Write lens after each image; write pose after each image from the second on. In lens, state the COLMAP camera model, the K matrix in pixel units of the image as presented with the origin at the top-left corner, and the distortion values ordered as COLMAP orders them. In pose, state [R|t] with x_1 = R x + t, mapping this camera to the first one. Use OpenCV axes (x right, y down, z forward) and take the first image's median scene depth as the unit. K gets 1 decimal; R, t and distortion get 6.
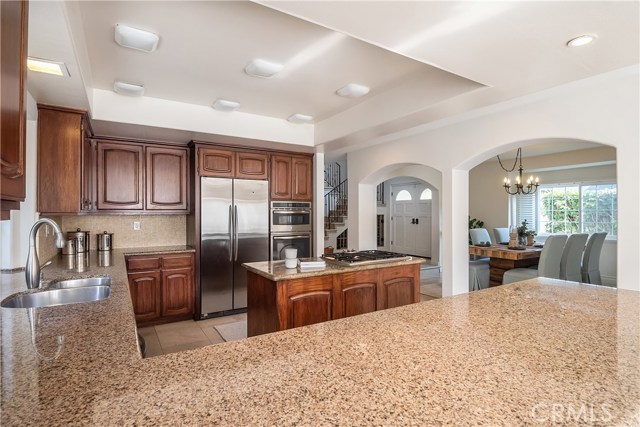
lens RADIAL K [[340.7, 0, 317.4], [0, 340.7, 214.2], [0, 0, 1]] dist [-0.003220, -0.010648]
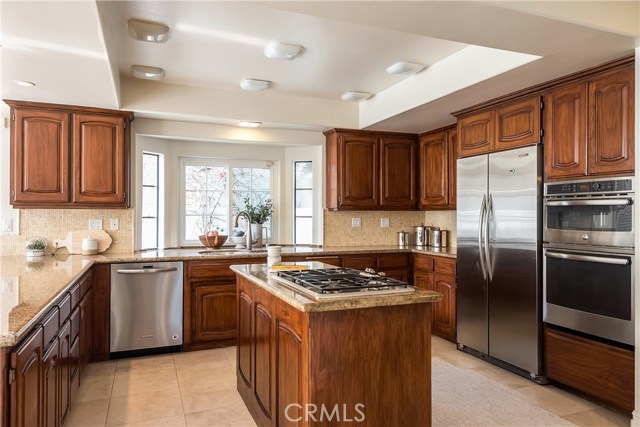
lens RADIAL K [[442.4, 0, 313.6], [0, 442.4, 213.6], [0, 0, 1]] dist [0.013826, 0.002986]
pose [[-0.191041, -0.003022, -0.981577, 0.511611], [-0.005546, 0.999983, -0.001999, 0.011216], [0.981566, 0.005062, -0.191055, 0.658593]]
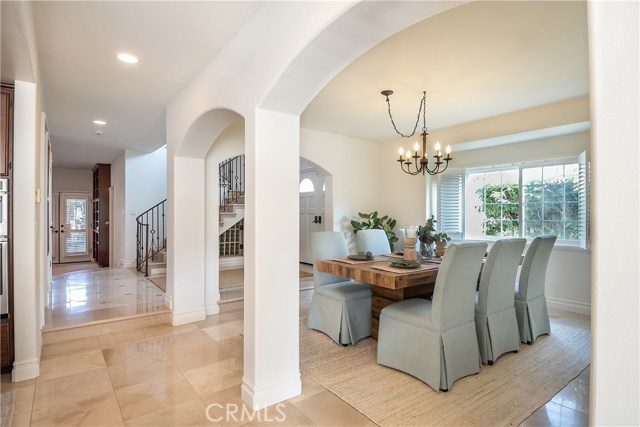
lens RADIAL K [[340.7, 0, 318.9], [0, 340.7, 213.7], [0, 0, 1]] dist [-0.003220, -0.010648]
pose [[0.995586, 0.001432, 0.093840, 0.358095], [-0.001094, 0.999993, -0.003648, 0.016089], [-0.093844, 0.003530, 0.995581, 0.412104]]
